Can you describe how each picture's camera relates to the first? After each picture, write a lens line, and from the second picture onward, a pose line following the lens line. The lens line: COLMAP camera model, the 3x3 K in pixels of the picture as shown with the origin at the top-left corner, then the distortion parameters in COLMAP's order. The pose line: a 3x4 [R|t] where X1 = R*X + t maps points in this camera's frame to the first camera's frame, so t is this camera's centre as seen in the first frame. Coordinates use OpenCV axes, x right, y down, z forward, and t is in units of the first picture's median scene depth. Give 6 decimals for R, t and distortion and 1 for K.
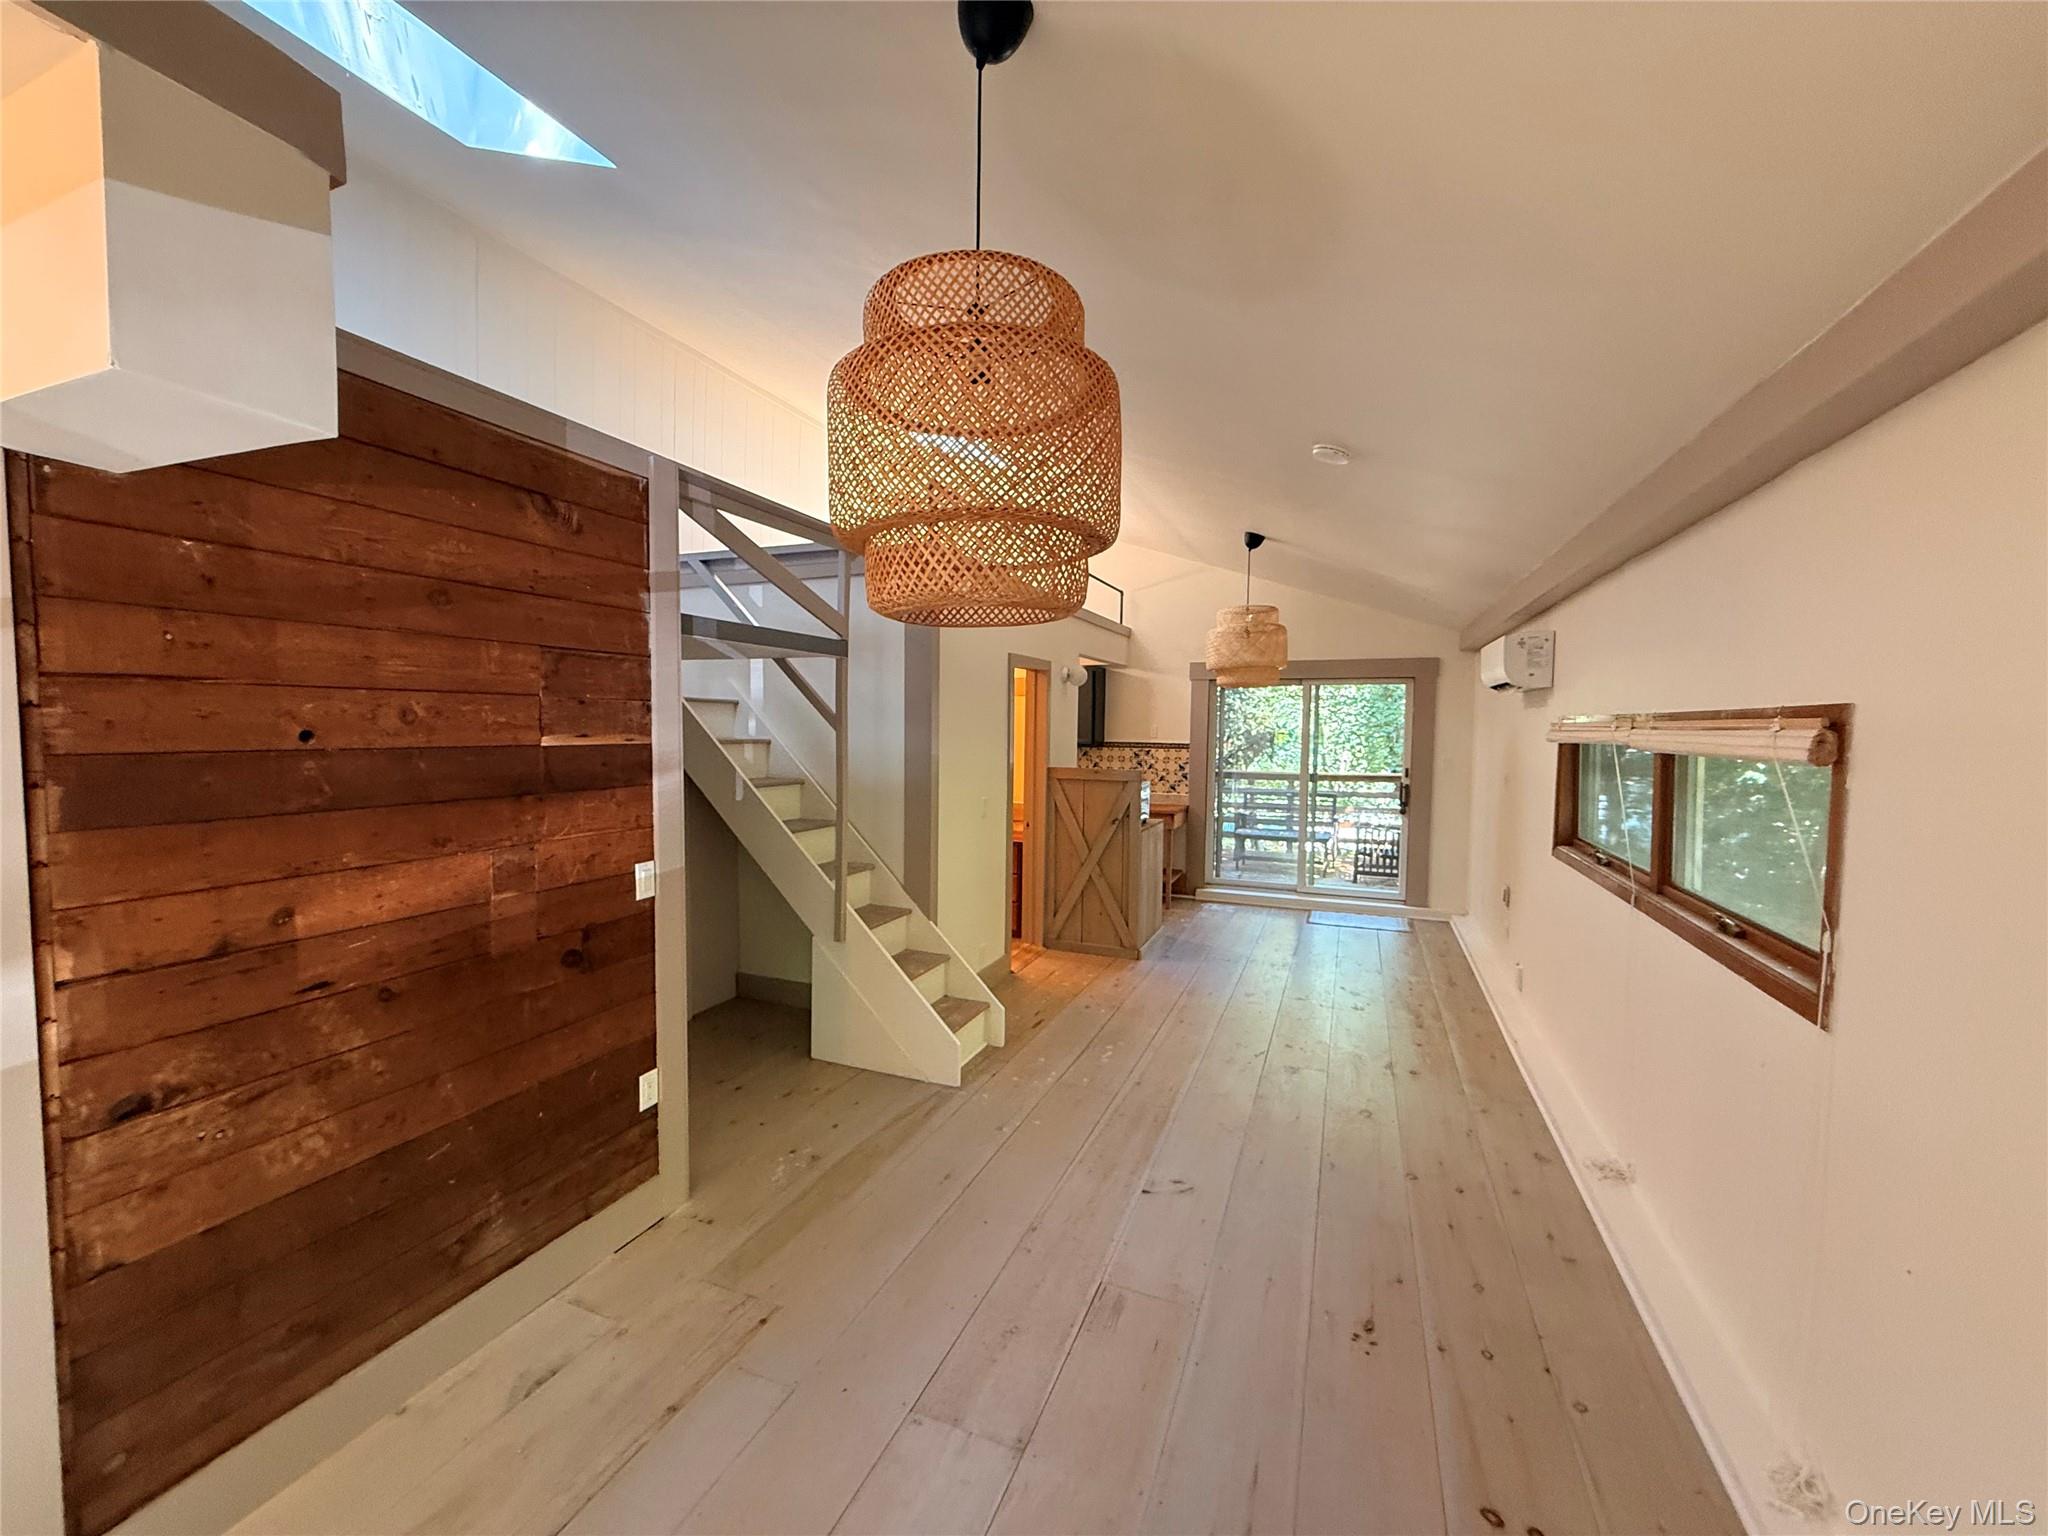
lens RADIAL K [[812.6, 0, 1026.5], [0, 812.6, 765.9], [0, 0, 1]] dist [-0.000111, 0.000010]
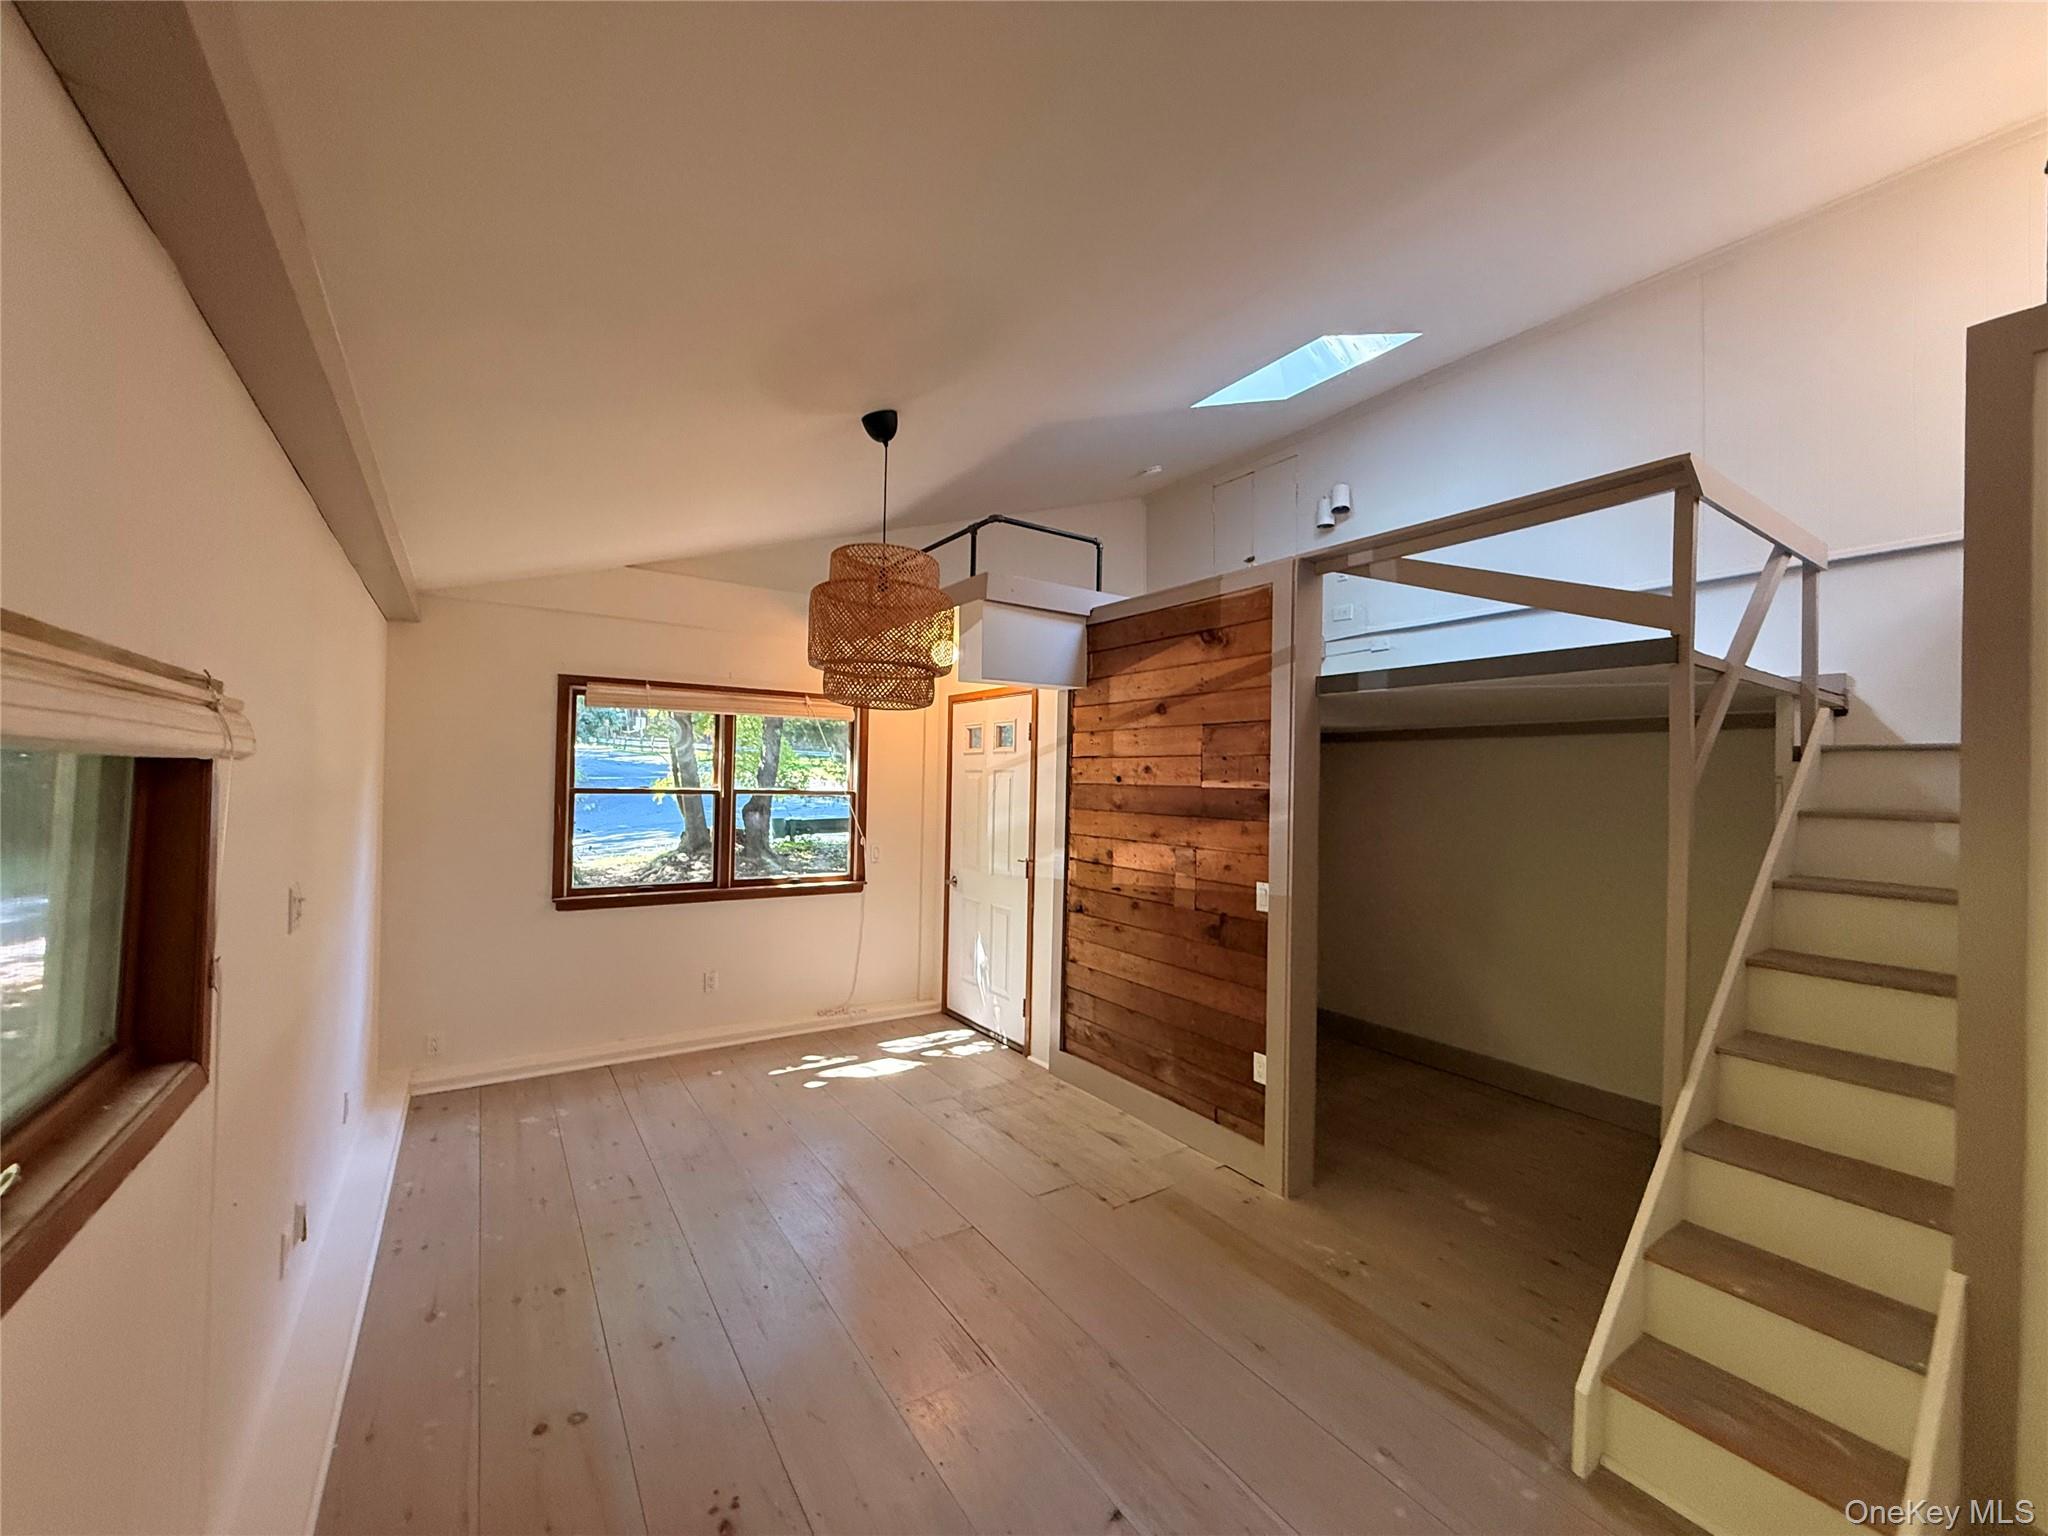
lens RADIAL K [[812.6, 0, 1017.3], [0, 812.6, 774.2], [0, 0, 1]] dist [-0.000111, 0.000010]
pose [[-0.572992, -0.039700, -0.818599, 0.794673], [-0.076532, 0.997053, 0.005215, -0.026929], [0.815980, 0.065637, -0.574342, 1.407659]]
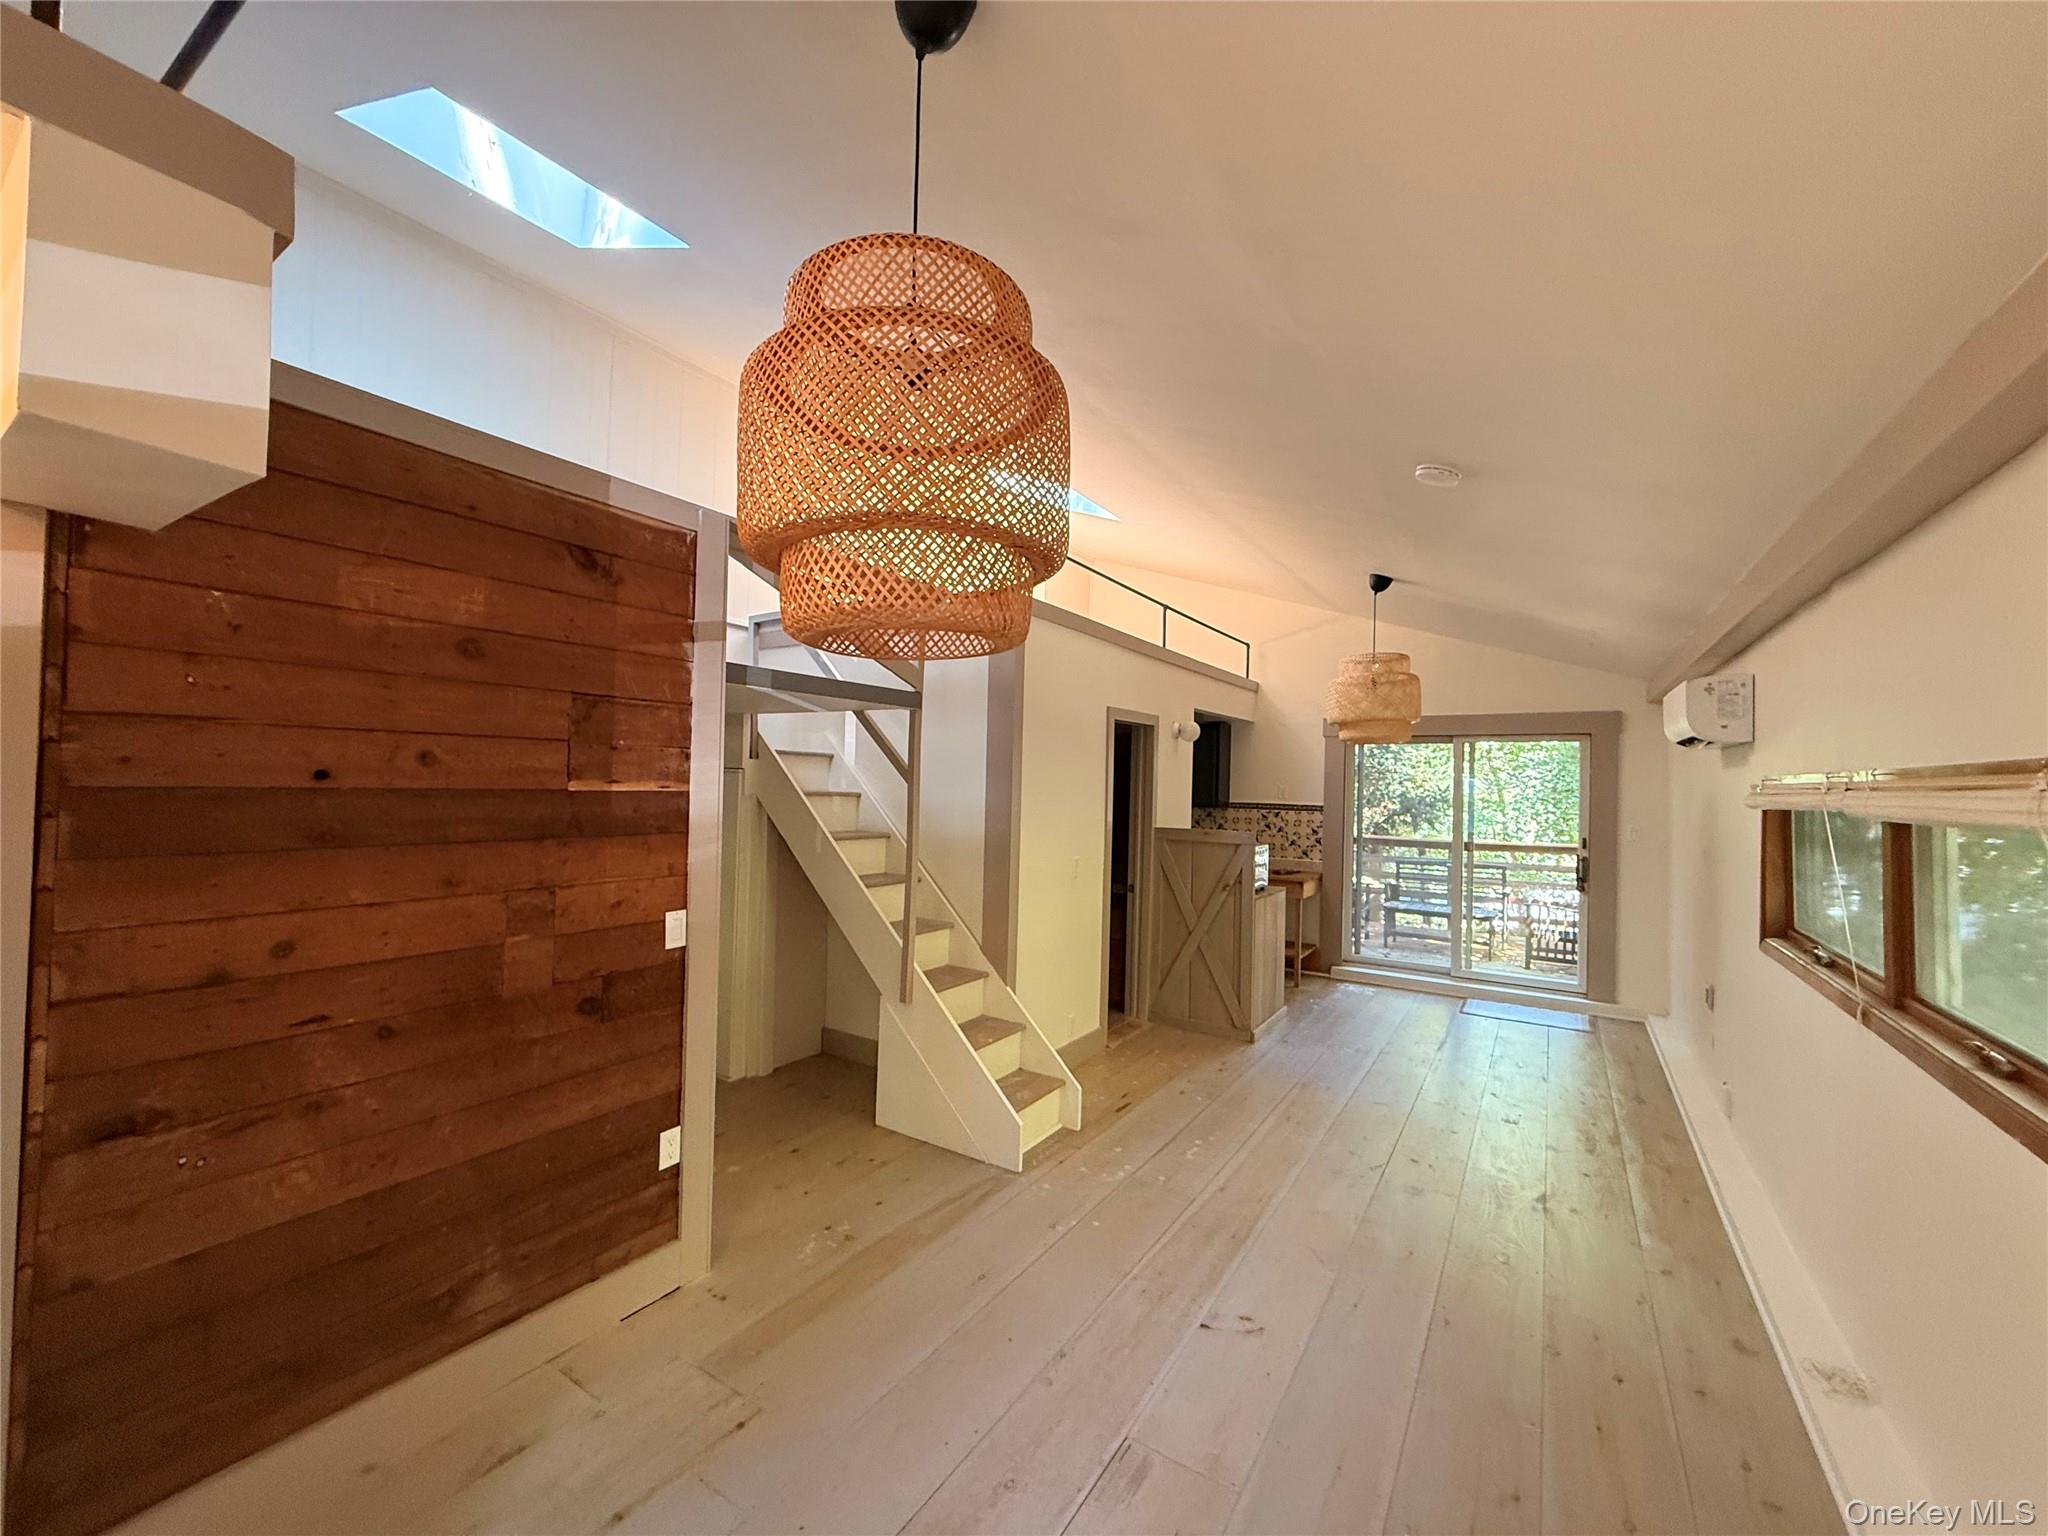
lens RADIAL K [[812.6, 0, 1024.7], [0, 812.6, 766.6], [0, 0, 1]] dist [-0.000111, 0.000010]
pose [[0.981828, 0.007839, -0.189609, 0.133843], [-0.021729, 0.997219, -0.071288, 0.004466], [0.188523, 0.074113, 0.979268, 0.097695]]
